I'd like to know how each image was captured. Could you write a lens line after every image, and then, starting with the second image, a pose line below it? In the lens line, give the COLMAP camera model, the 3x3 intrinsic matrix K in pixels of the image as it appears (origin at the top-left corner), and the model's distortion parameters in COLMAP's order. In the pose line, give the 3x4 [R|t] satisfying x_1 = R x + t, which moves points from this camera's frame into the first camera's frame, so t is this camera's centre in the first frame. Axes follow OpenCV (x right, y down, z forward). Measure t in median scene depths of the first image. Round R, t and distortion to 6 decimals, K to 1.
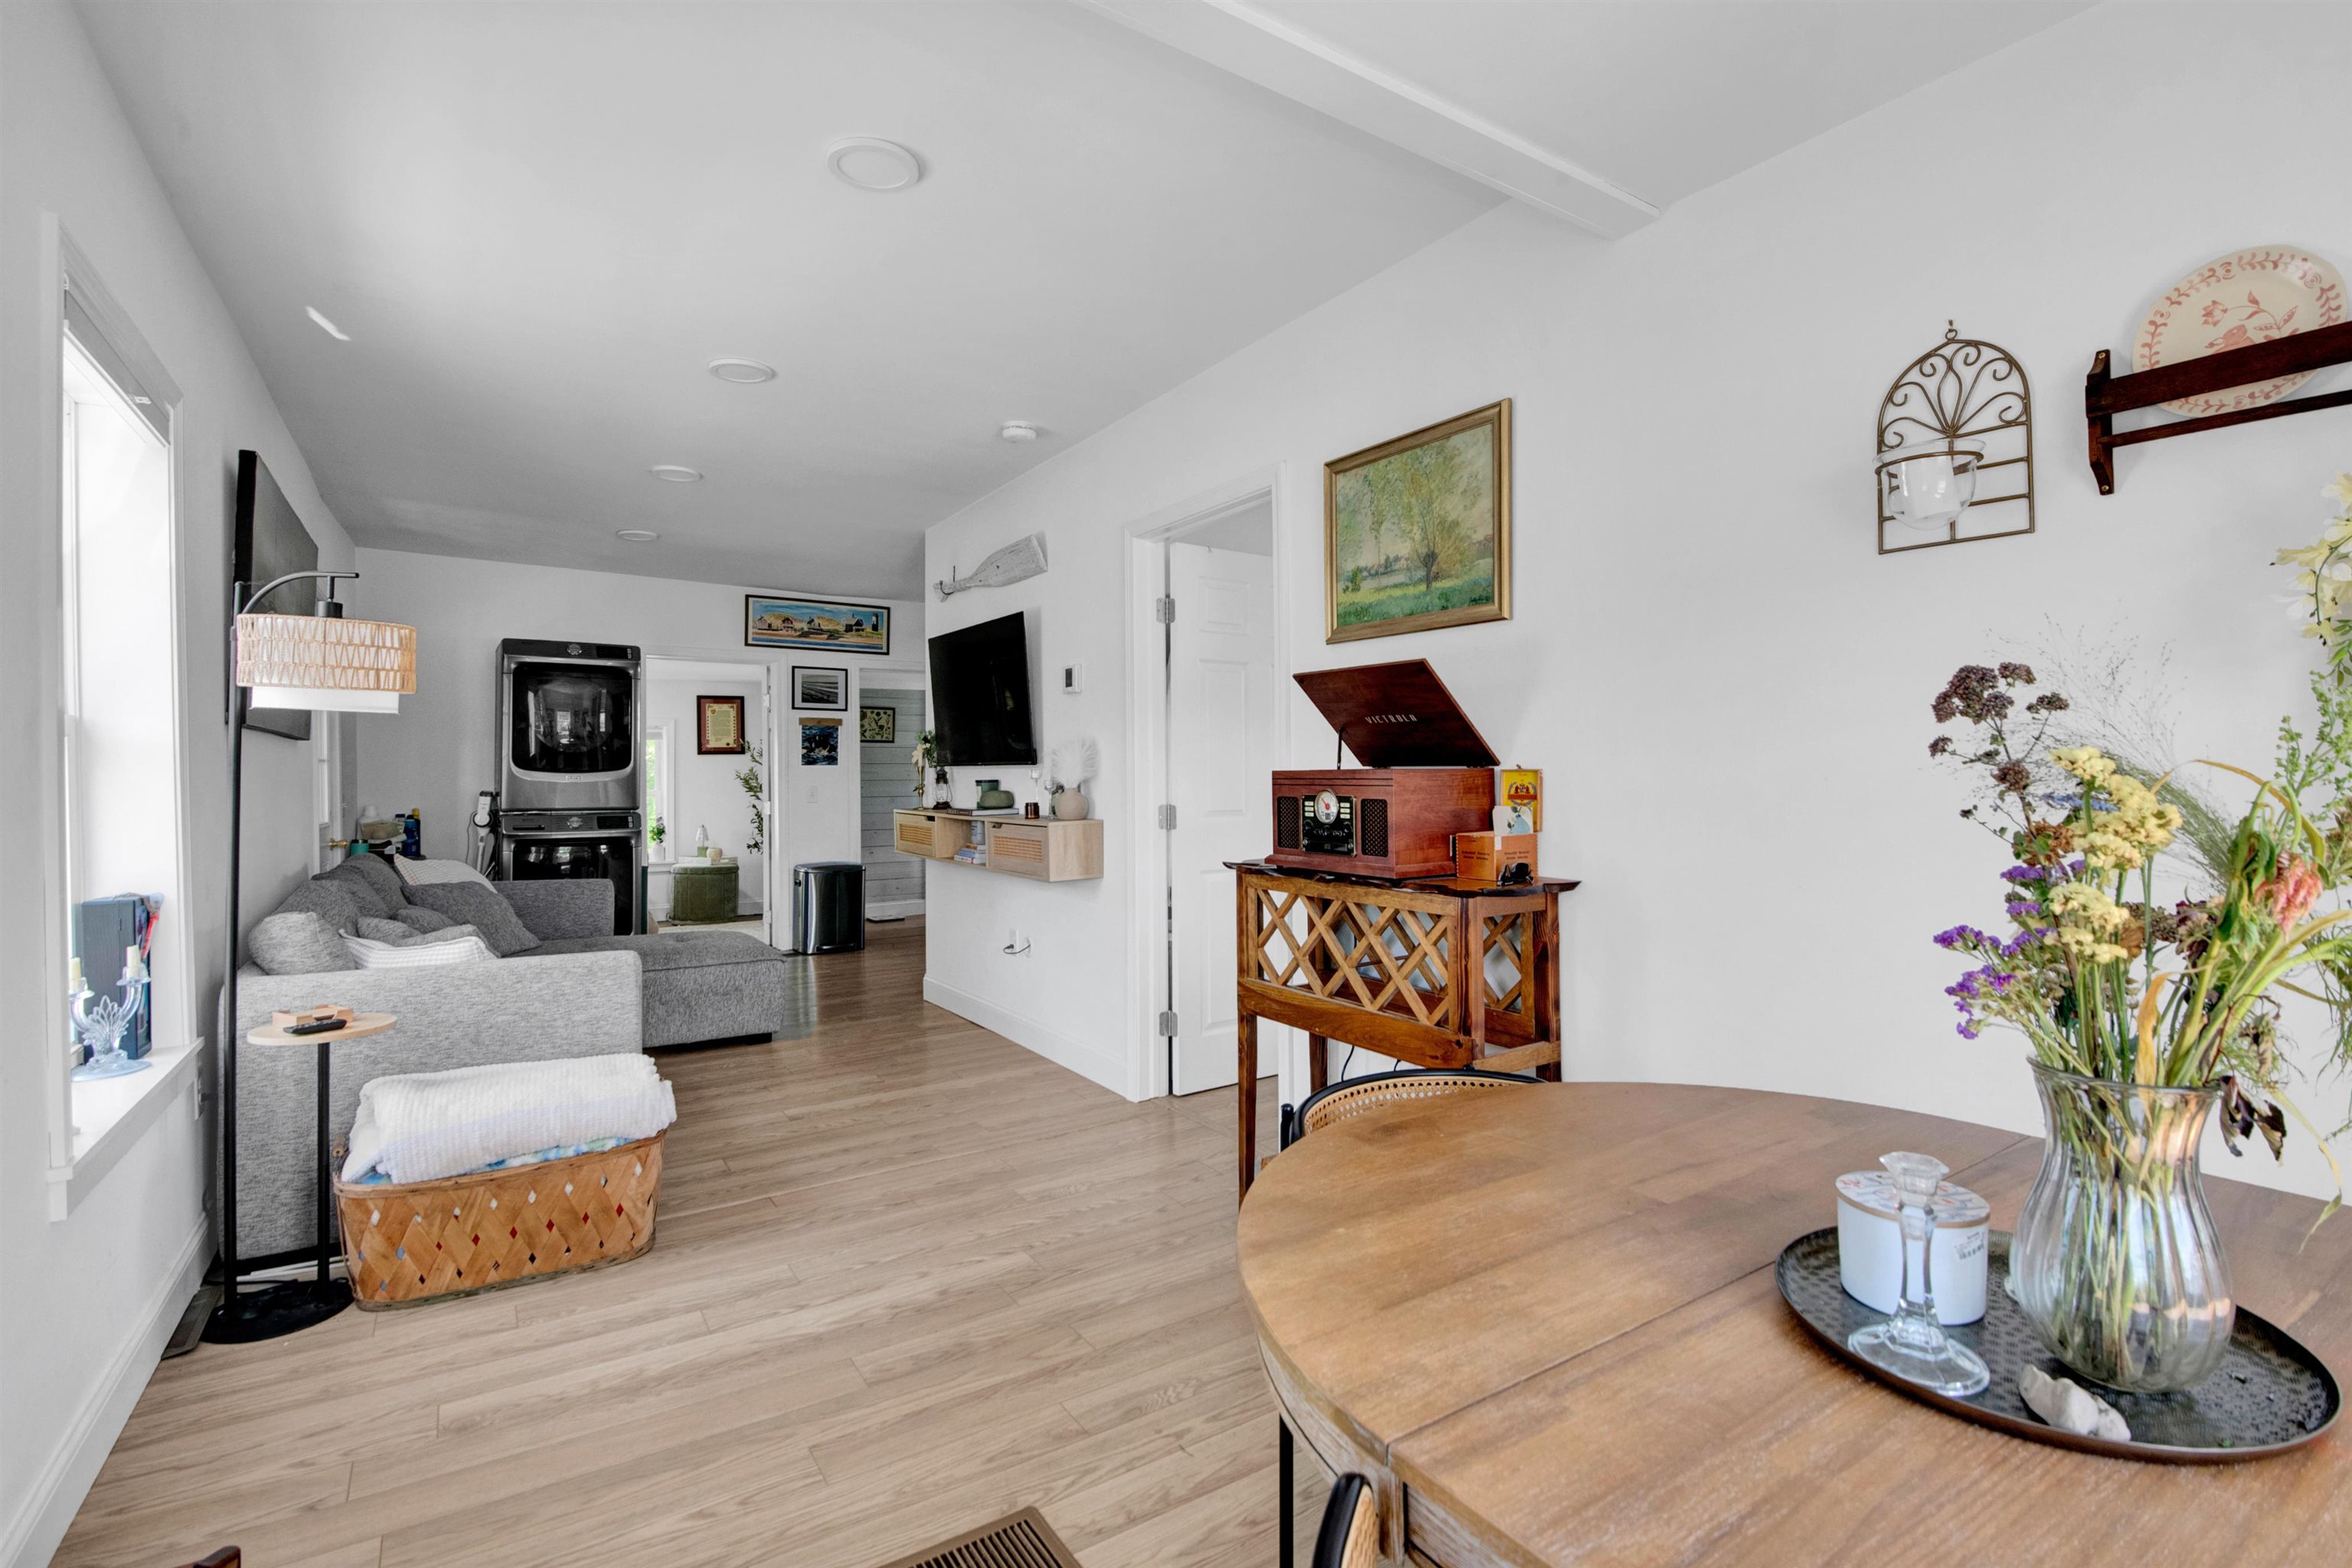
lens RADIAL K [[1120.8, 0, 1209.0], [0, 1120.8, 754.5], [0, 0, 1]] dist [0.008030, -0.008160]
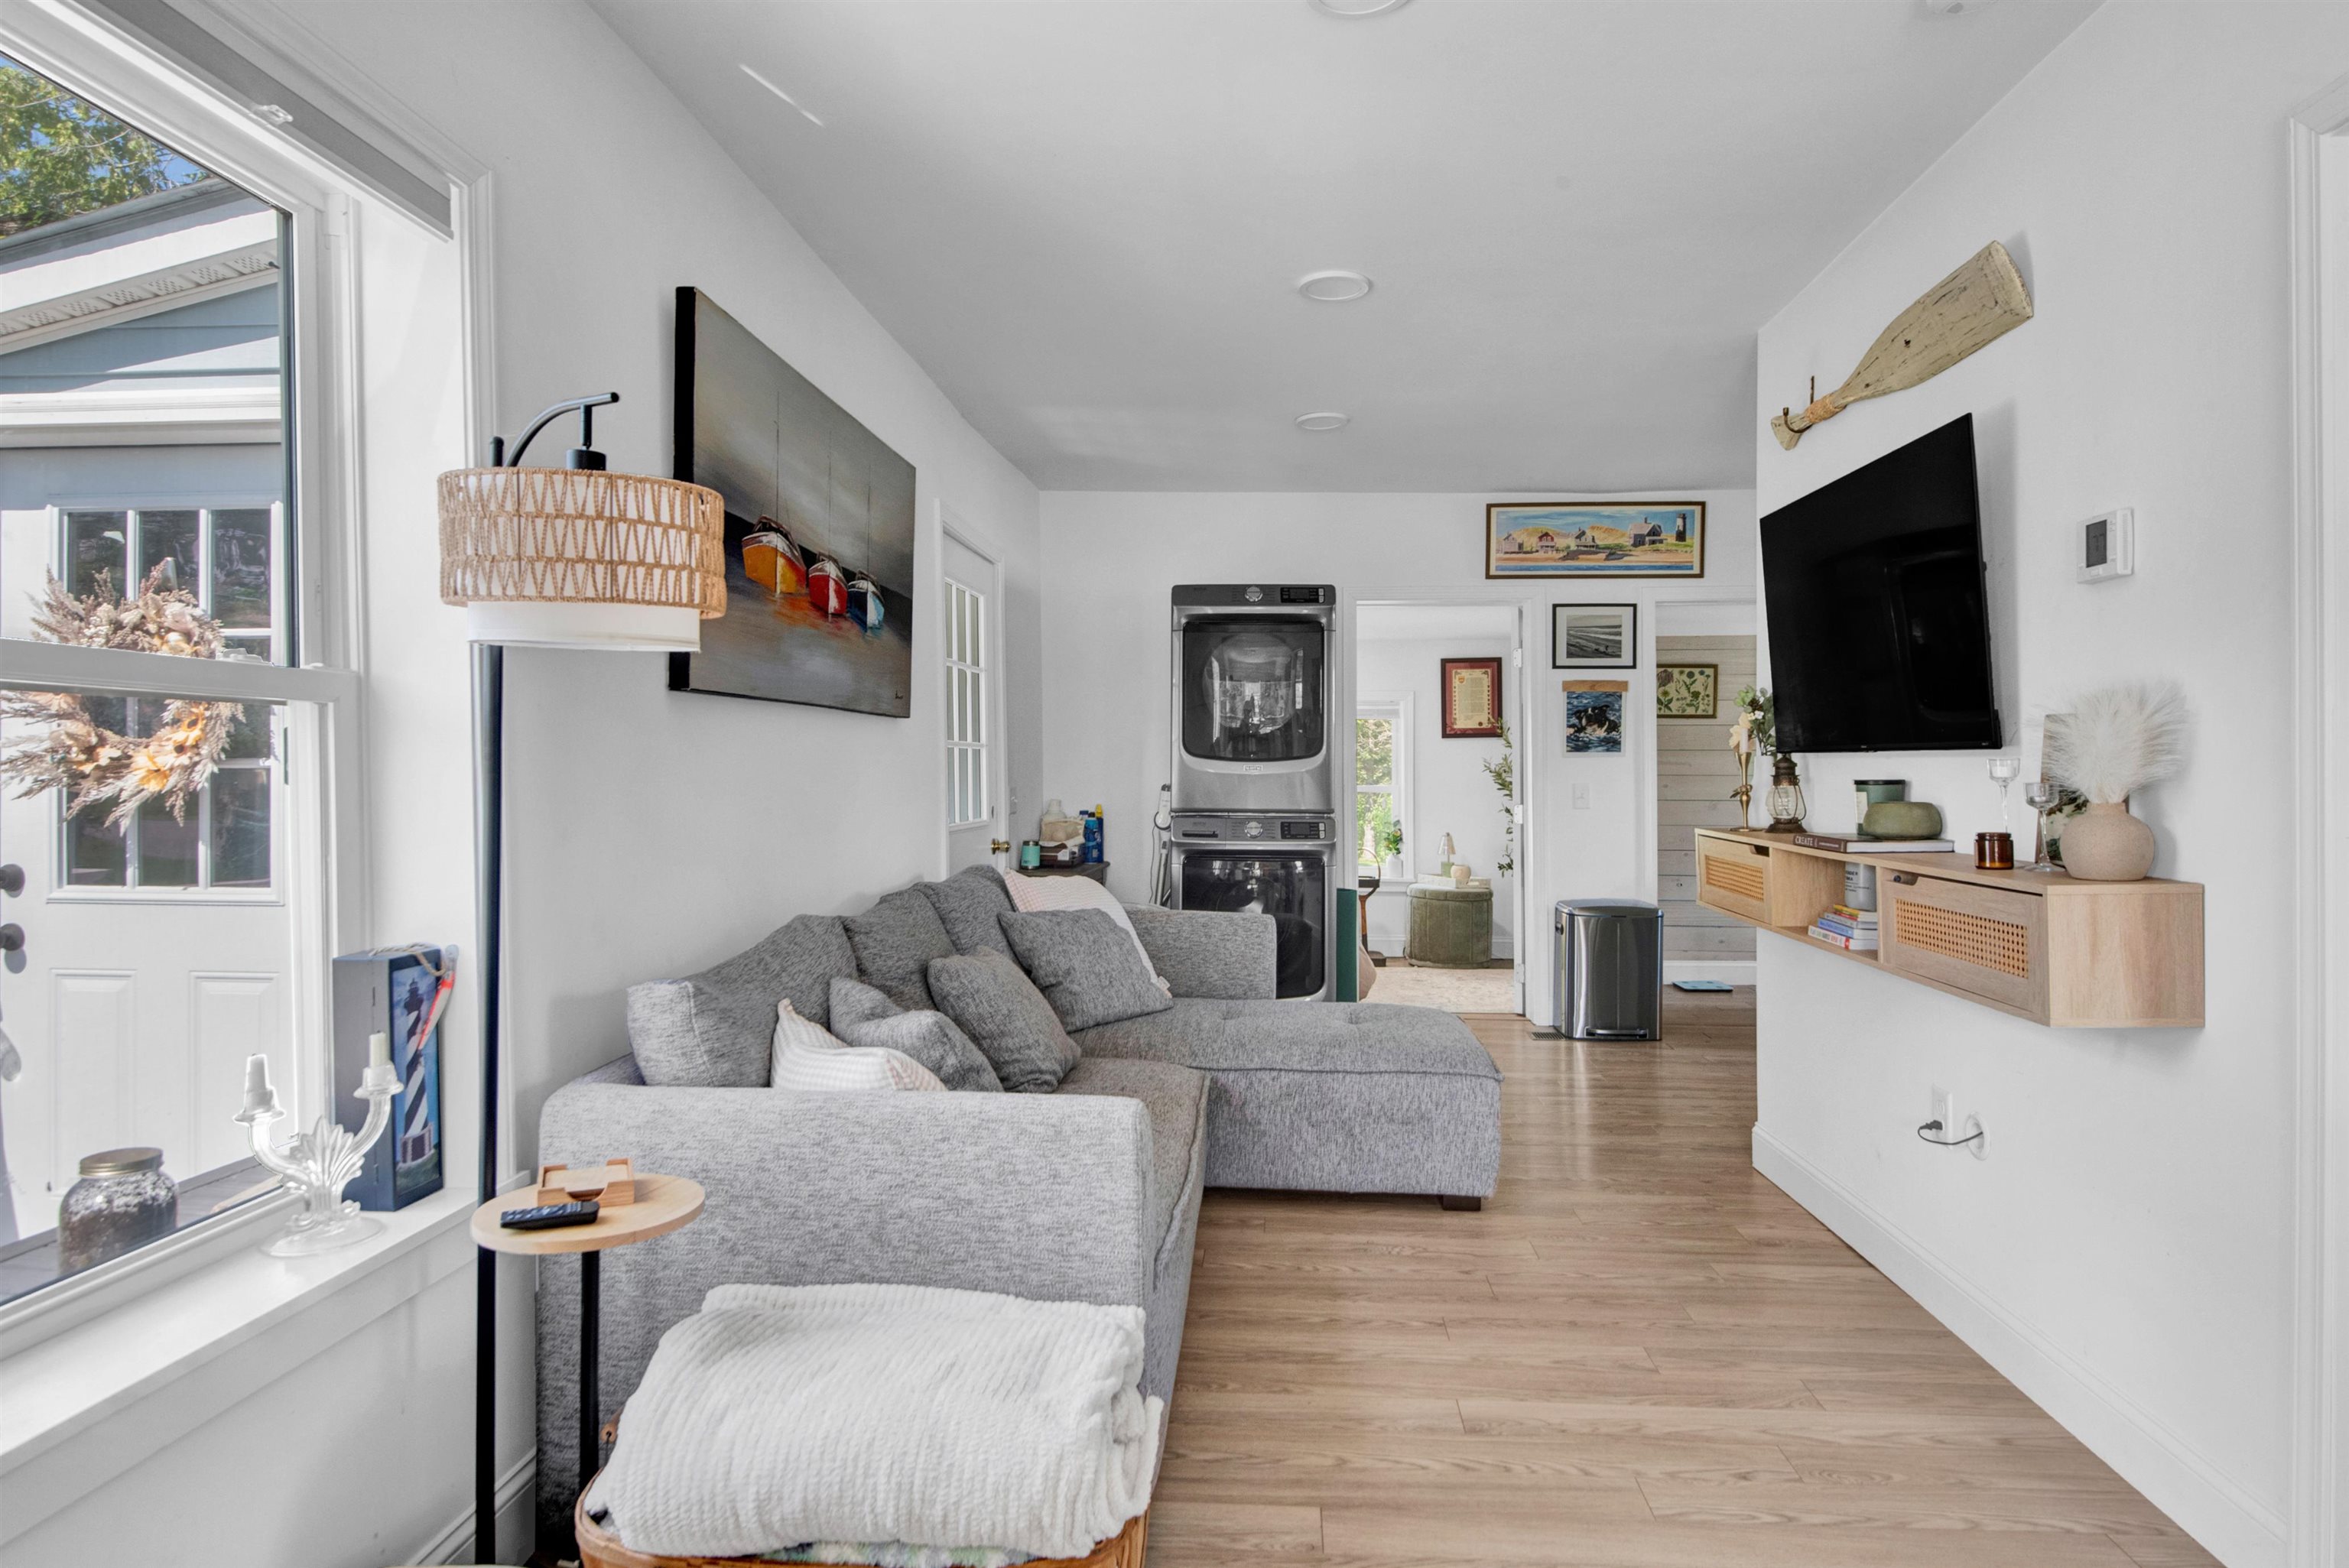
lens RADIAL K [[1357.5, 0, 1158.2], [0, 1357.5, 756.1], [0, 0, 1]] dist [0.017081, -0.020754]
pose [[0.779344, 0.002241, -0.626593, -0.056054], [0.004635, 0.999946, 0.009342, 0.004110], [0.626580, -0.010184, 0.779291, 0.266476]]
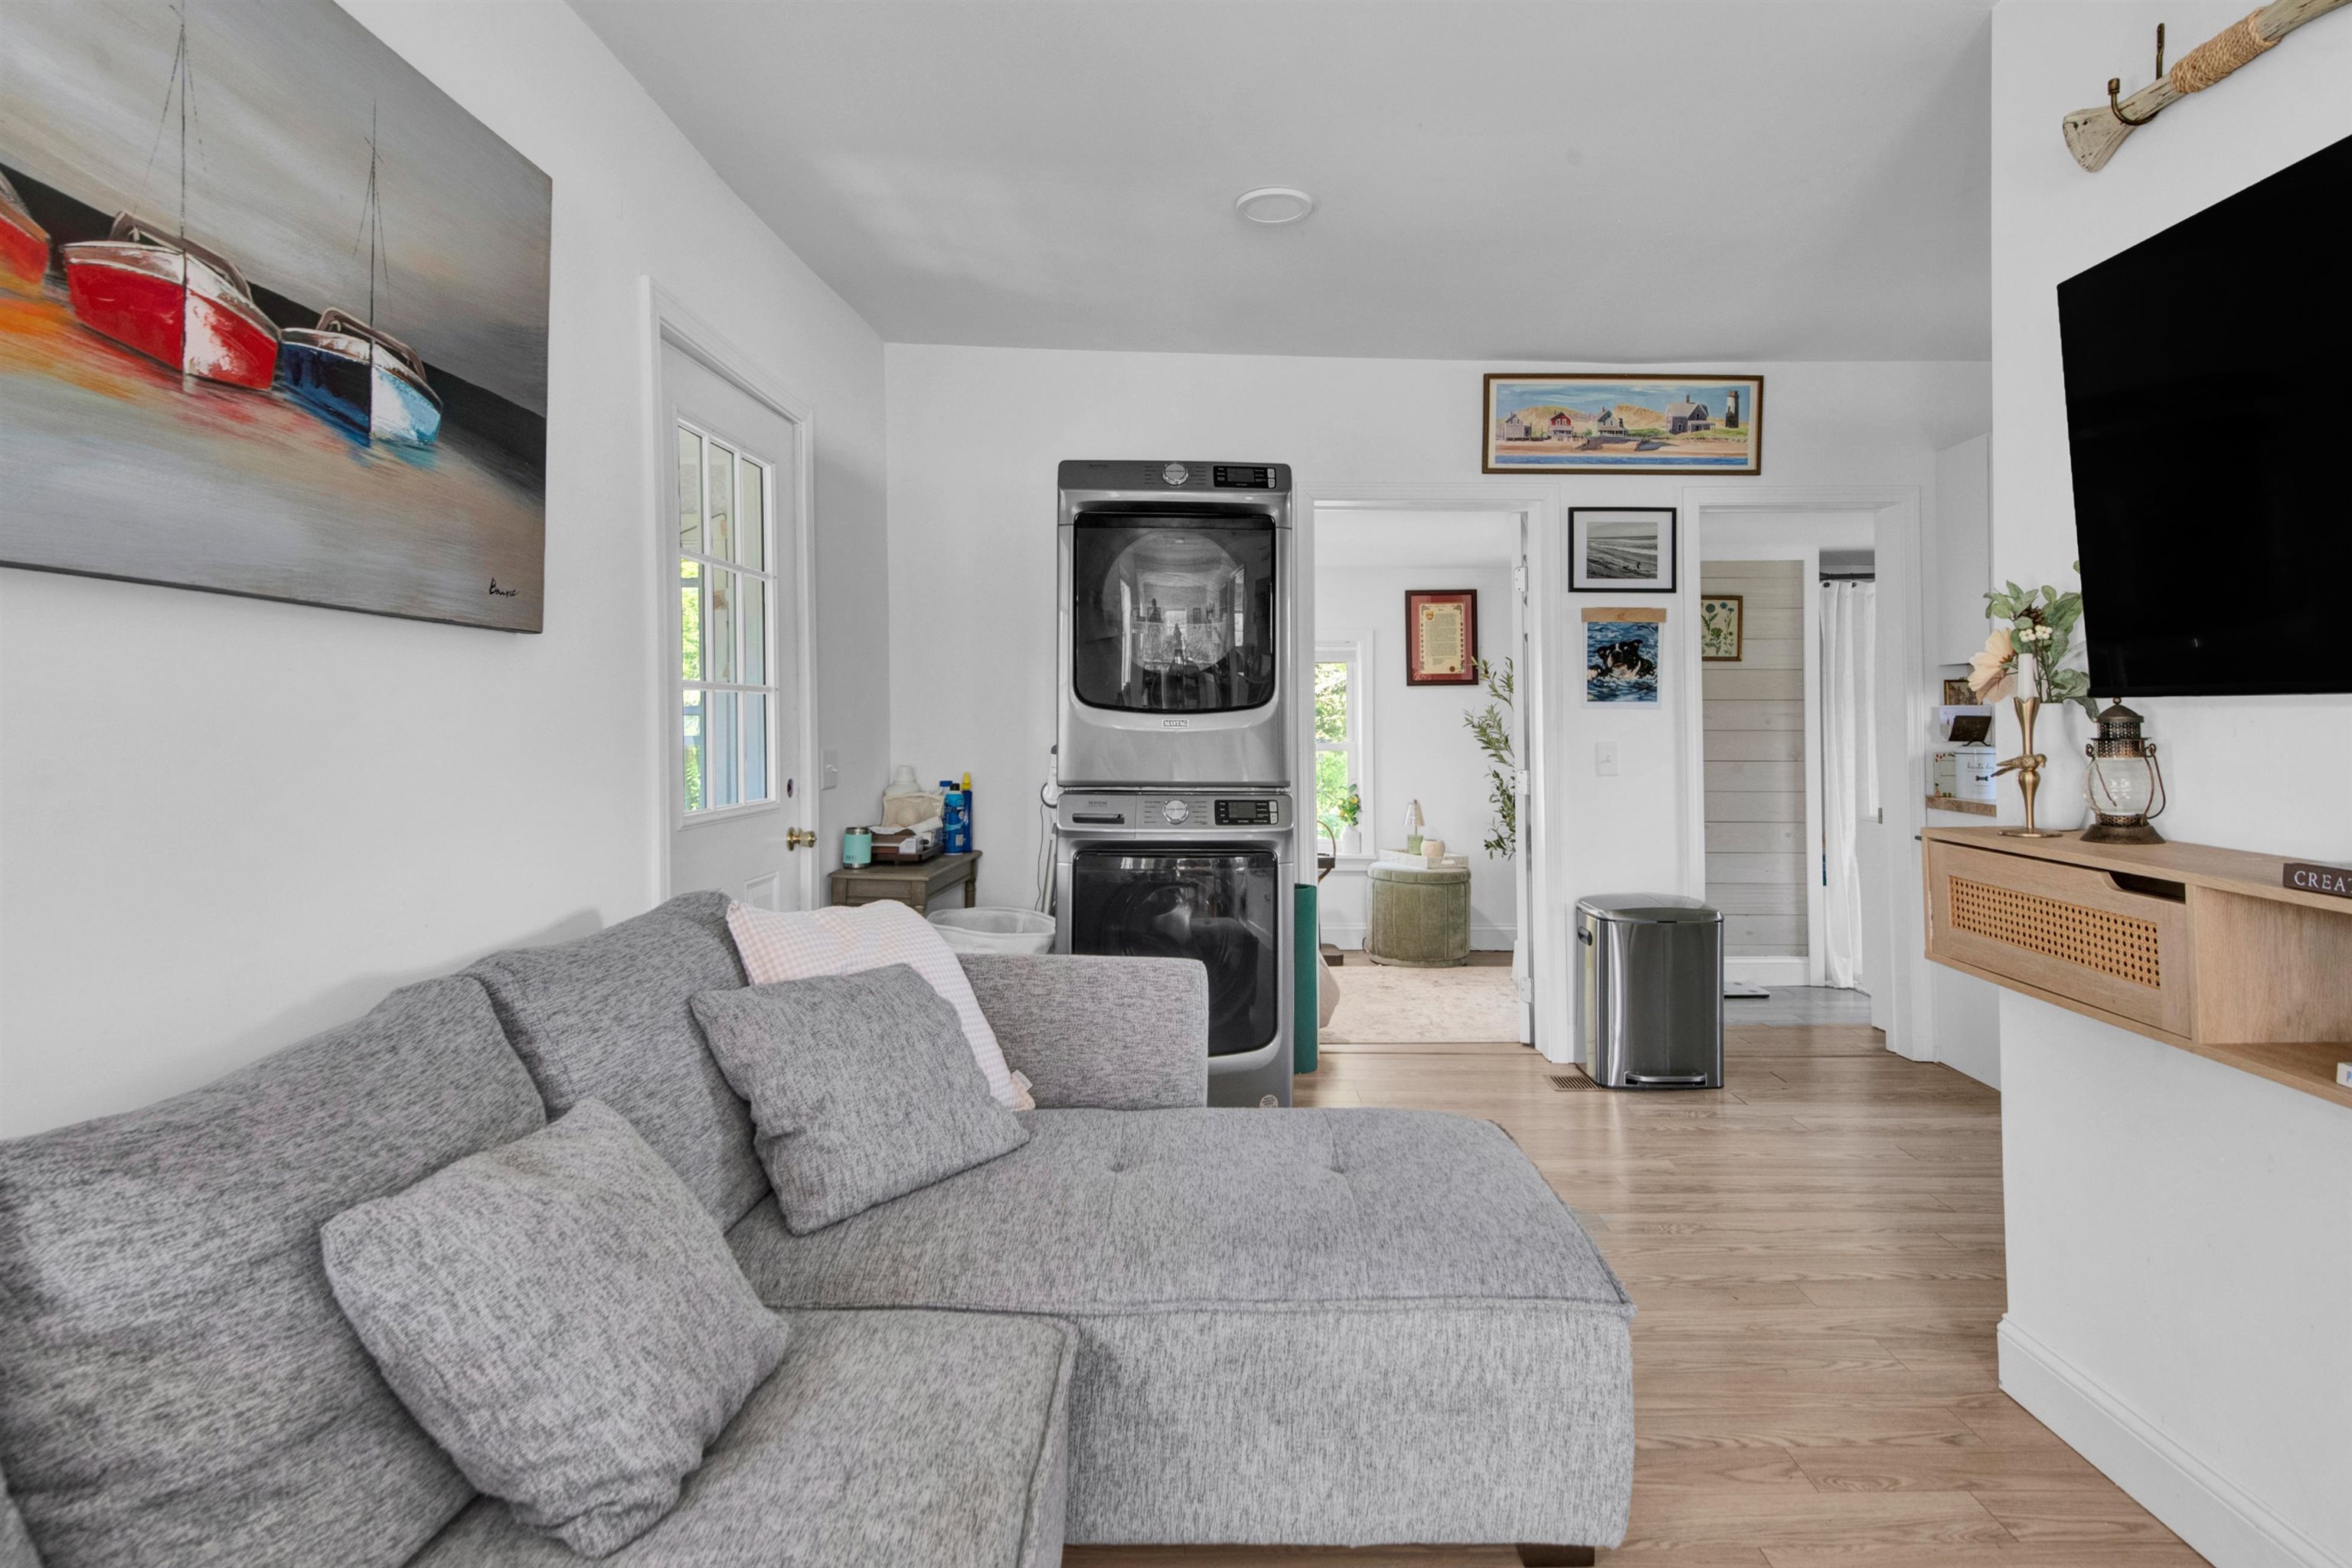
lens RADIAL K [[1293.4, 0, 1245.9], [0, 1293.4, 694.4], [0, 0, 1]] dist [0.053013, -0.021549]
pose [[0.846009, -0.004254, -0.533152, -0.221681], [0.003890, 0.999991, -0.001807, 0.008722], [0.533155, -0.000545, 0.846017, 0.514254]]
